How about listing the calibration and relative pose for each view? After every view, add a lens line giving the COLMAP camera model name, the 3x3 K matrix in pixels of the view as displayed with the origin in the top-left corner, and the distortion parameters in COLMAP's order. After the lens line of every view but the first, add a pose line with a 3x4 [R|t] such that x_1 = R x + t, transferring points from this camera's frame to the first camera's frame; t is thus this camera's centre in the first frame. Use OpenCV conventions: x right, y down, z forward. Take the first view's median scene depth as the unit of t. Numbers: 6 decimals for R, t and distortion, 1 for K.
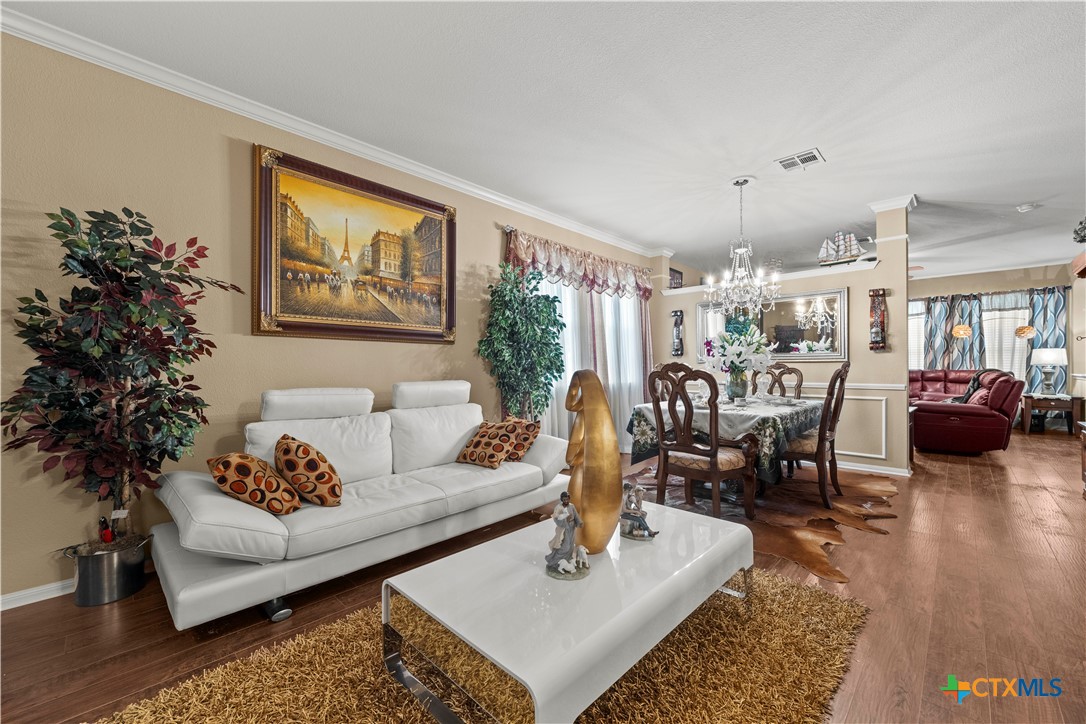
lens RADIAL K [[433.5, 0, 552.2], [0, 433.5, 365.4], [0, 0, 1]] dist [-0.000103, 0.000107]
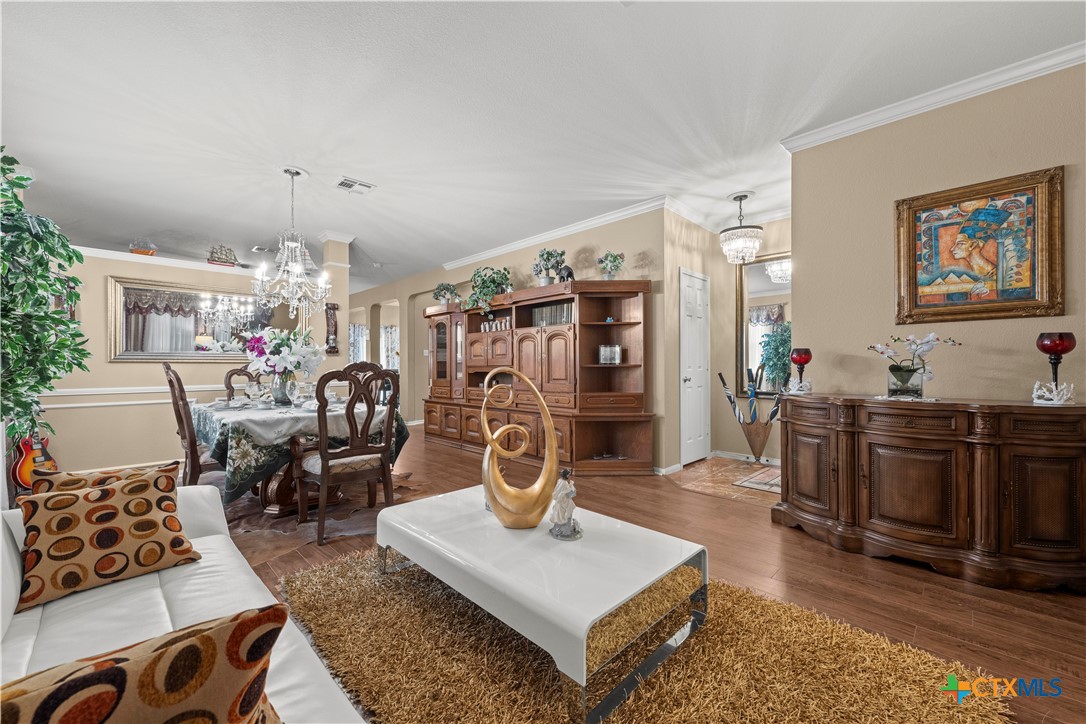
lens RADIAL K [[428.8, 0, 548.9], [0, 428.8, 363.1], [0, 0, 1]] dist [-0.000464, 0.000088]
pose [[0.016379, 0.012611, 0.999786, -0.529683], [-0.000361, 0.999920, -0.012606, 0.006109], [-0.999866, -0.000155, 0.016382, 0.462214]]
